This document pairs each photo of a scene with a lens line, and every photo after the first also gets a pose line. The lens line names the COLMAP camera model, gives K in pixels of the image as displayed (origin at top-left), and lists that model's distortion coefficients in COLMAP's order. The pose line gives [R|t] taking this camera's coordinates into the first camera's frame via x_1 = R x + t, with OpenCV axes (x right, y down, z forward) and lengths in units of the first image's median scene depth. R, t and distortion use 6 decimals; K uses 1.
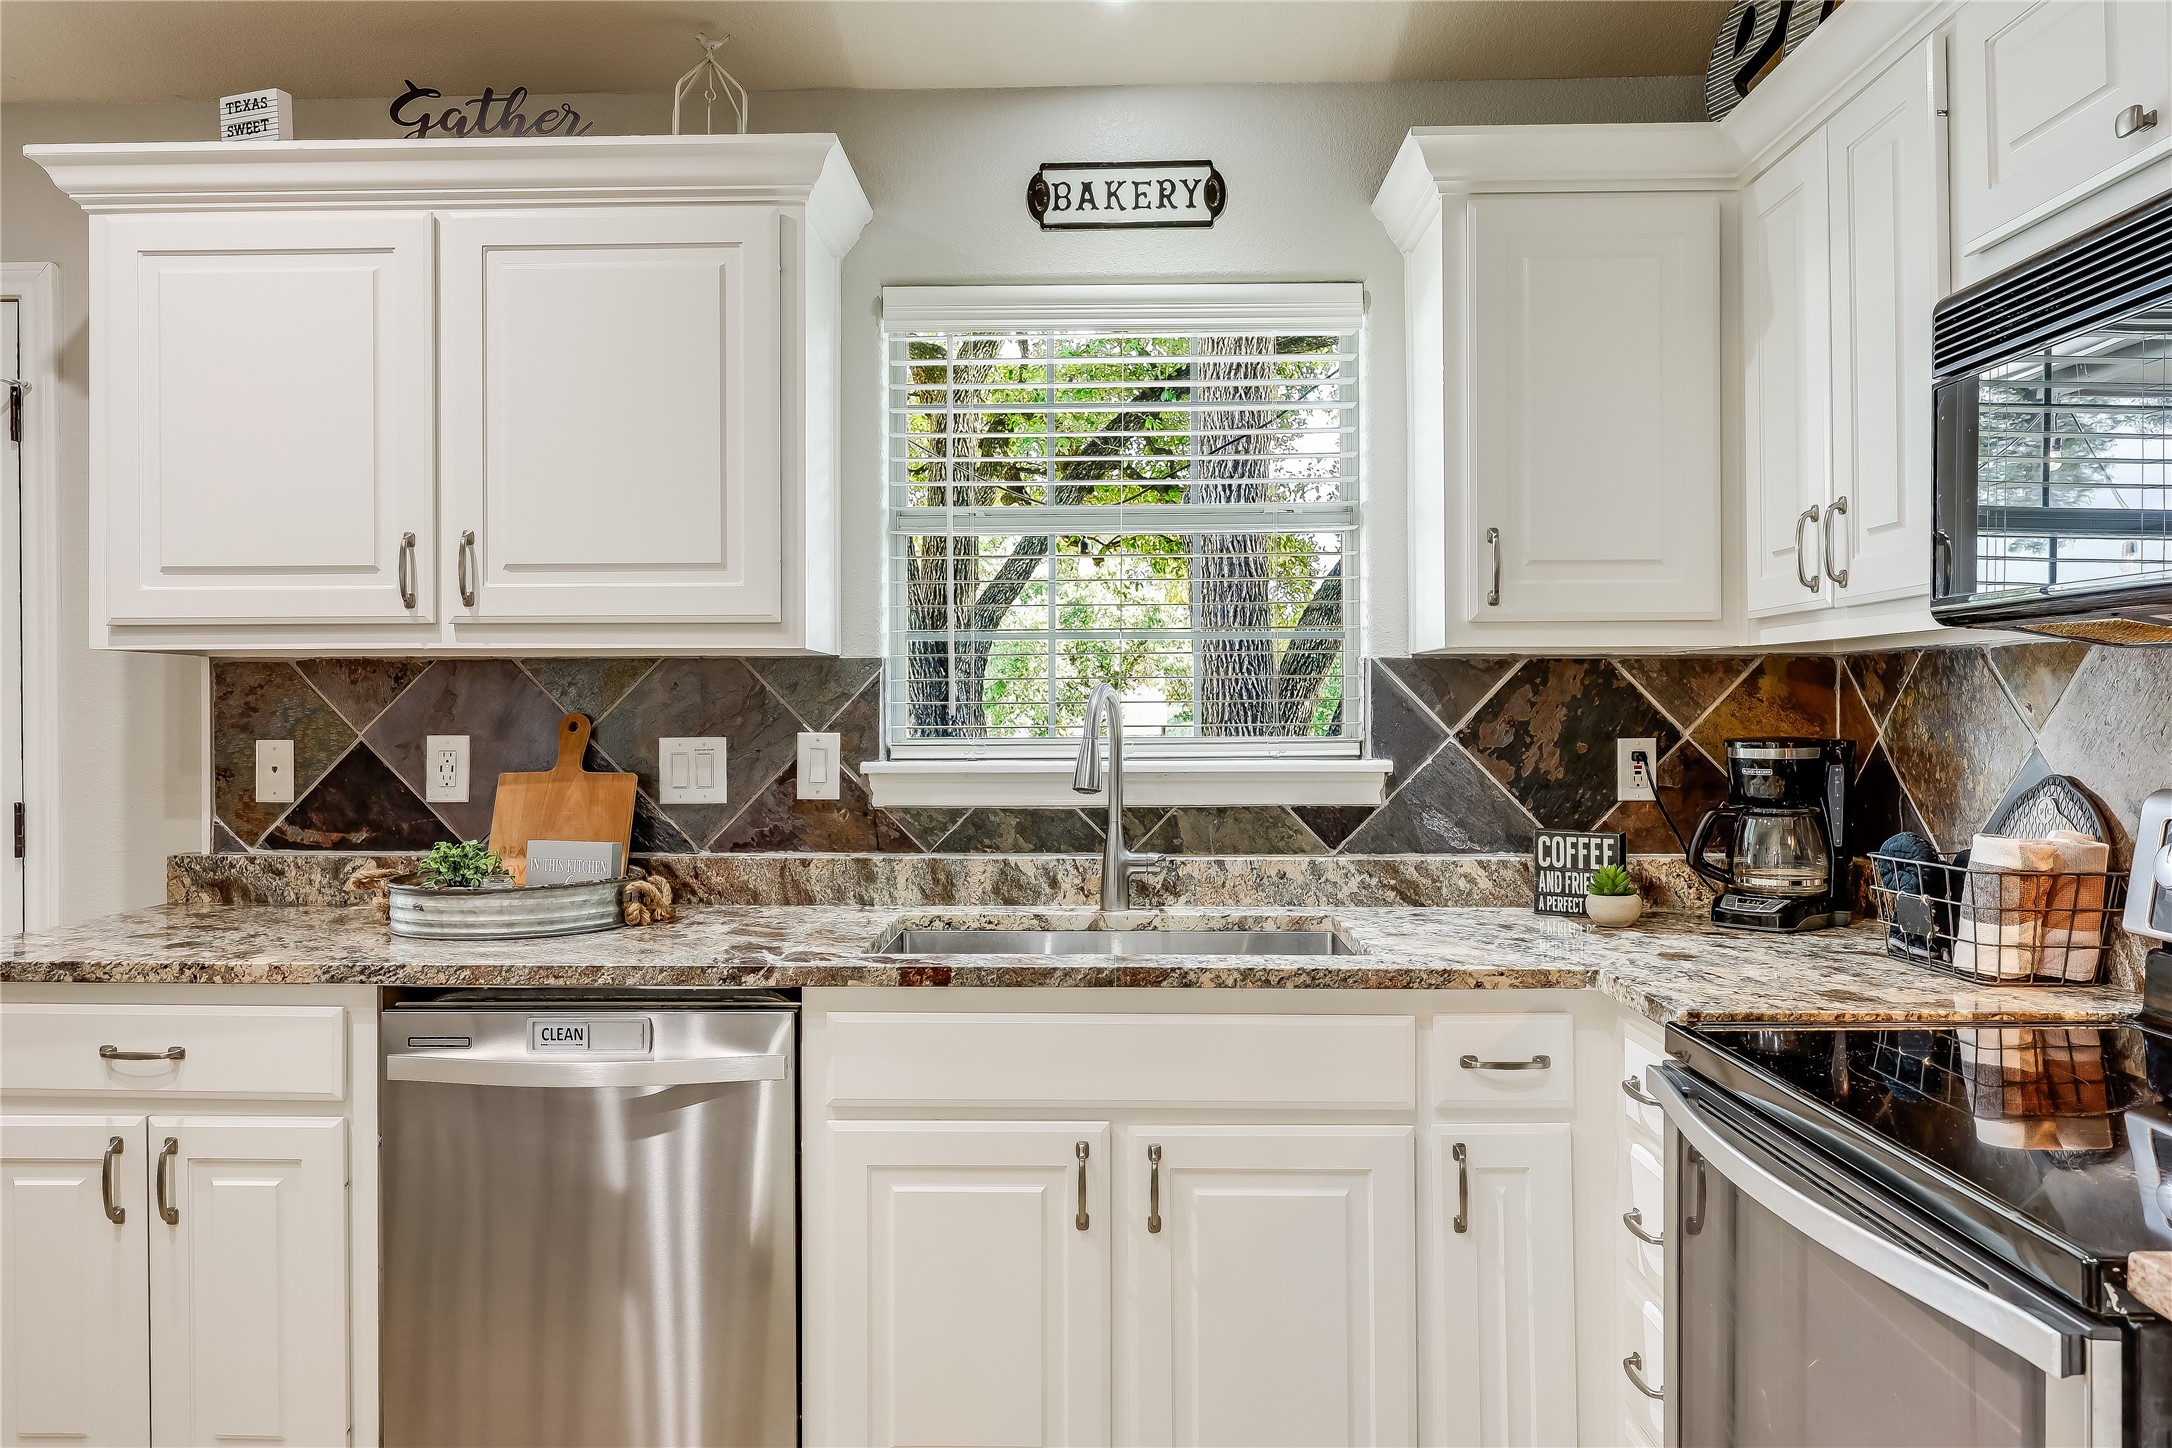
lens RADIAL K [[1430.1, 0, 1086.0], [0, 1430.1, 724.0], [0, 0, 1]] dist [-0.007511, -0.001885]
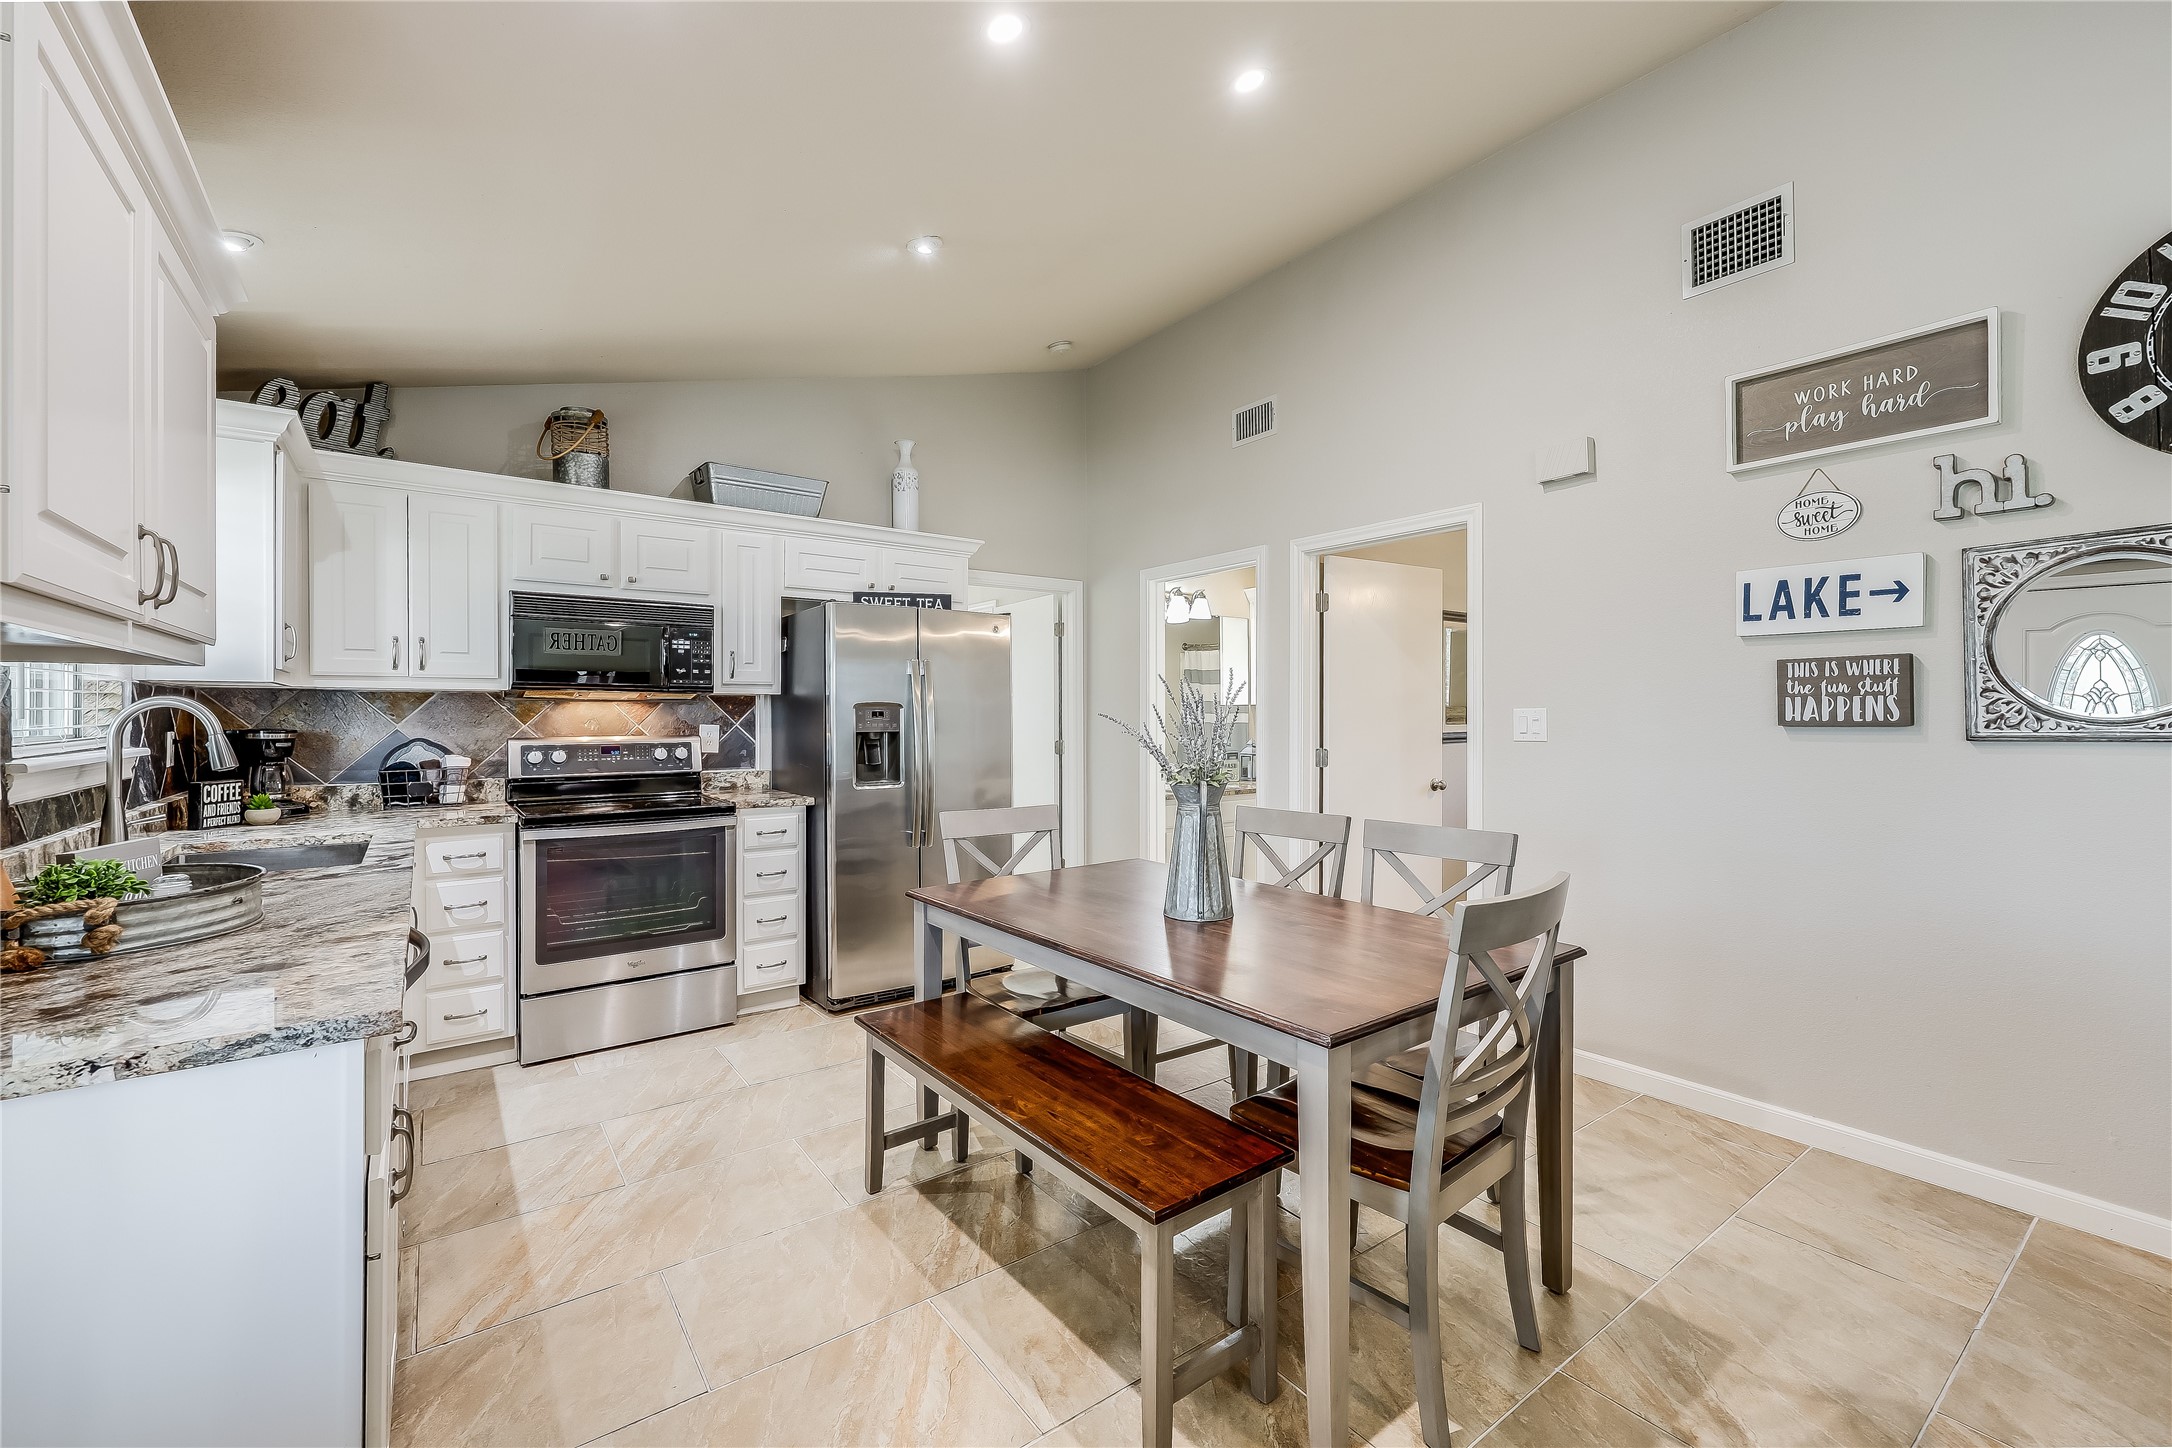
lens RADIAL K [[887.7, 0, 1076.4], [0, 887.7, 714.9], [0, 0, 1]] dist [0.001416, 0.000414]
pose [[-0.606826, 0.001922, 0.794833, -1.164656], [0.006298, 0.999977, 0.002391, -0.005392], [-0.794810, 0.006457, -0.606824, 0.766904]]
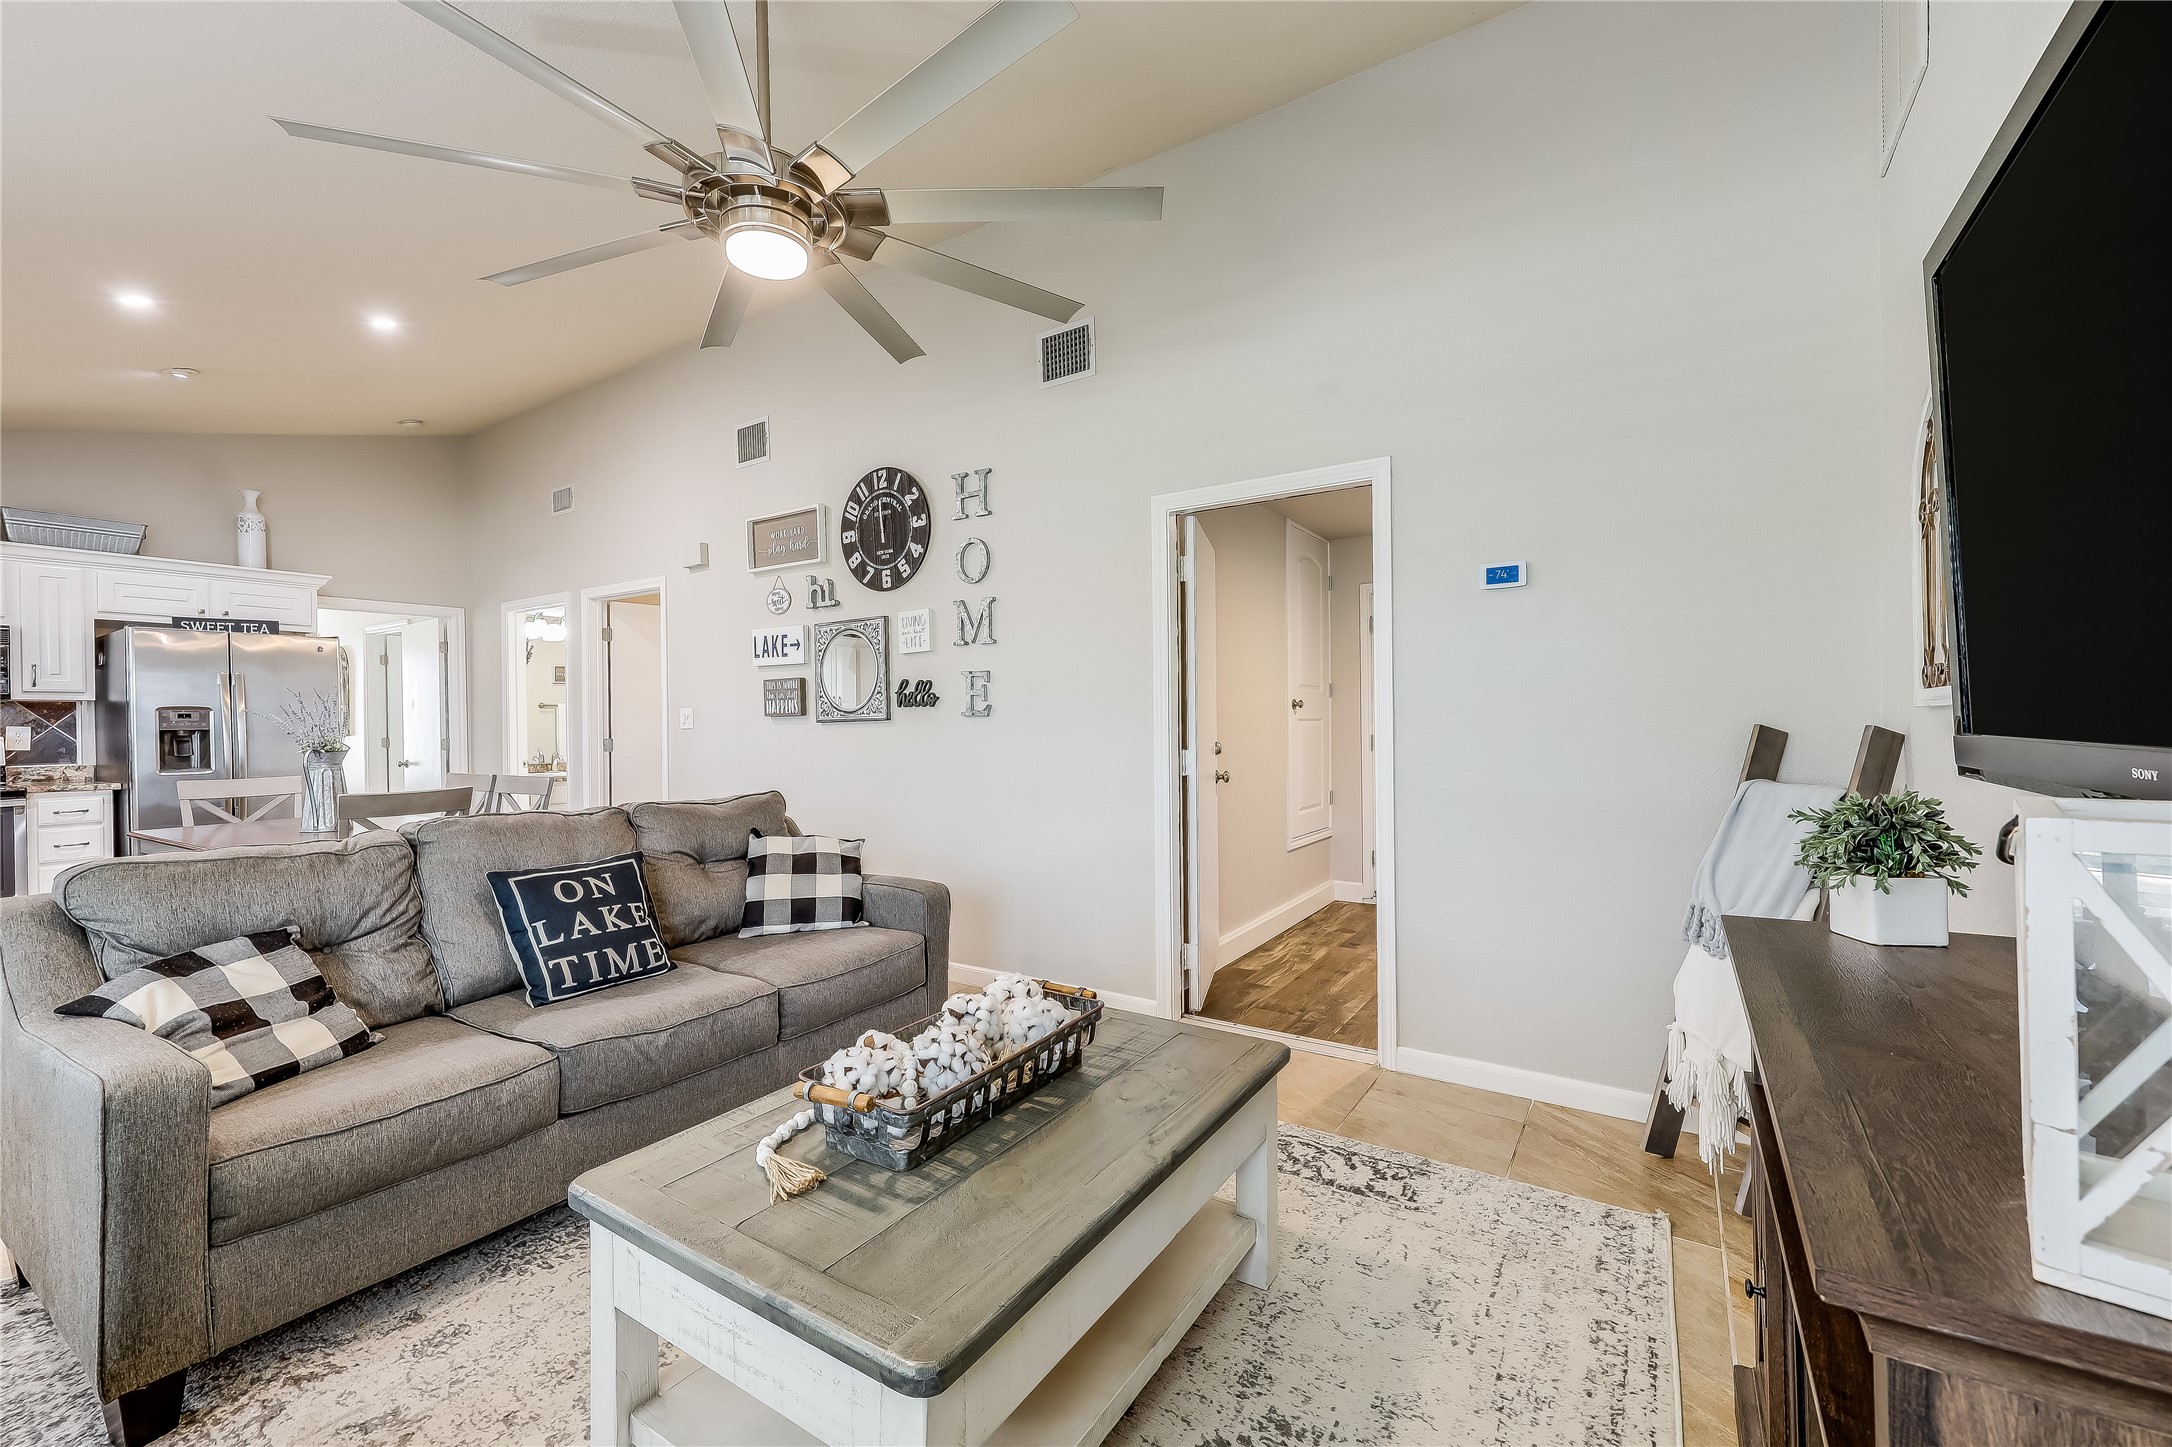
lens RADIAL K [[881.8, 0, 1072.9], [0, 881.8, 727.0], [0, 0, 1]] dist [-0.000206, 0.000003]
pose [[-0.848466, 0.006995, 0.529204, -2.346157], [0.015118, 0.999825, 0.011023, 0.025919], [-0.529034, 0.017353, -0.848423, 0.721273]]
